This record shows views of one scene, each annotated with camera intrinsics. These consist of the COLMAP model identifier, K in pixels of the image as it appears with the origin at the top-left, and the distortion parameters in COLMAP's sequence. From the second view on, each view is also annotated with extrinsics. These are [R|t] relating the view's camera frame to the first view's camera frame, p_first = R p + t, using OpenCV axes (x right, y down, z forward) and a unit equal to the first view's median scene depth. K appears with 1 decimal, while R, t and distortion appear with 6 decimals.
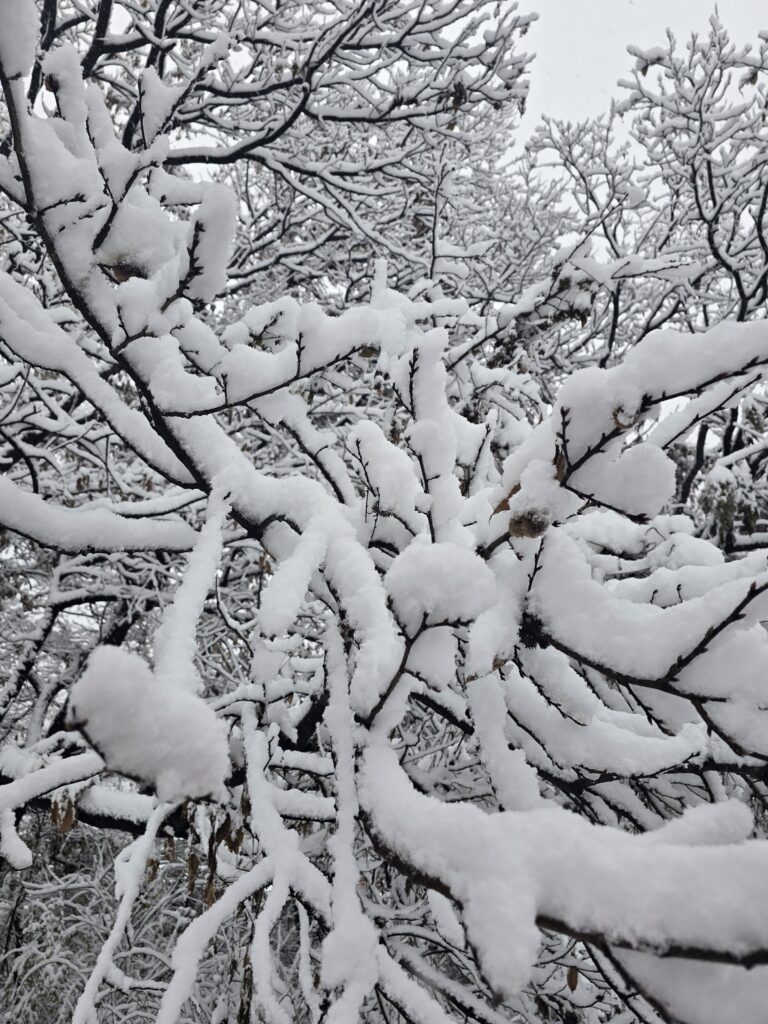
lens RADIAL K [[695.5, 0, 377.3], [0, 695.5, 505.7], [0, 0, 1]] dist [0.079036, -0.075101]
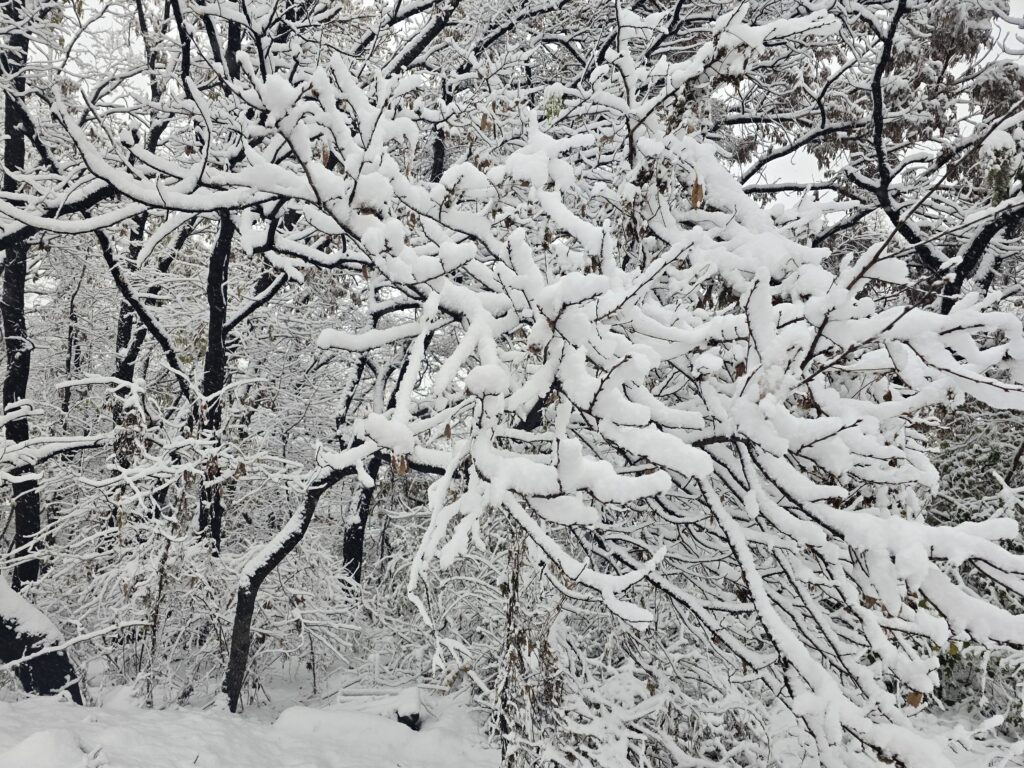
lens RADIAL K [[695.5, 0, 496.0], [0, 695.5, 388.9], [0, 0, 1]] dist [0.079036, -0.075101]
pose [[0.964030, -0.022359, -0.264853, 0.134071], [0.099216, 0.954702, 0.280536, -0.096801], [0.246583, -0.296723, 0.922579, -0.232465]]
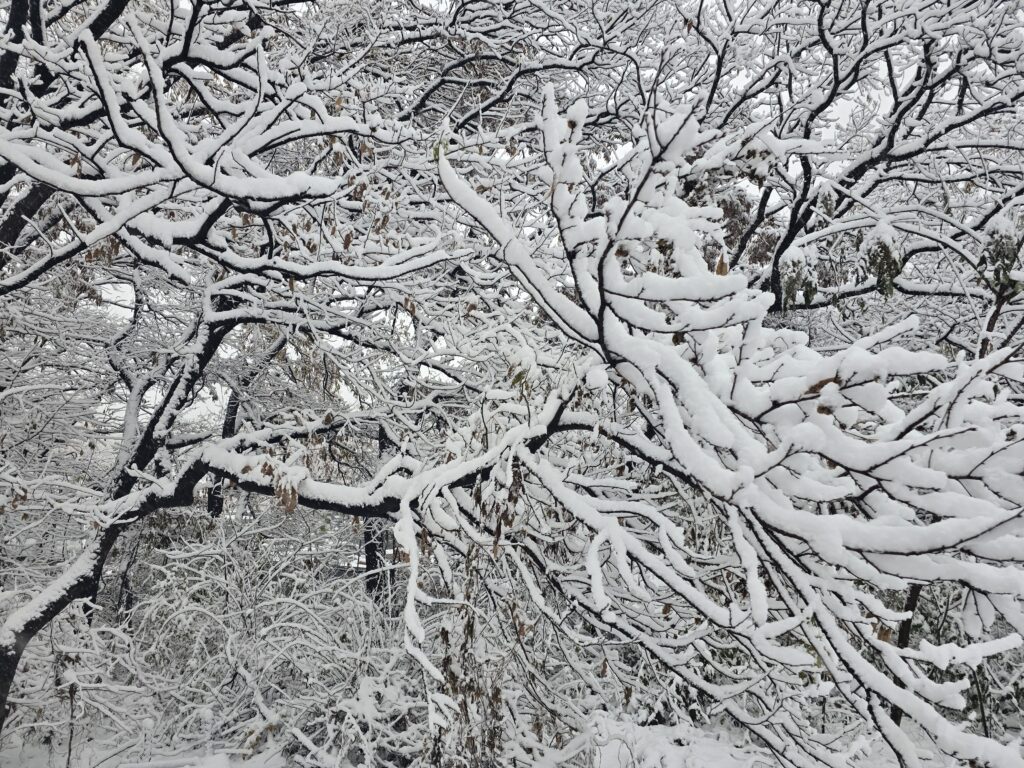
lens RADIAL K [[696.9, 0, 492.9], [0, 696.9, 383.8], [0, 0, 1]] dist [0.077328, -0.072524]
pose [[0.990940, 0.058964, 0.120666, -0.241719], [-0.085801, 0.969154, 0.231037, -0.103204], [-0.103321, -0.239297, 0.965433, -0.245795]]
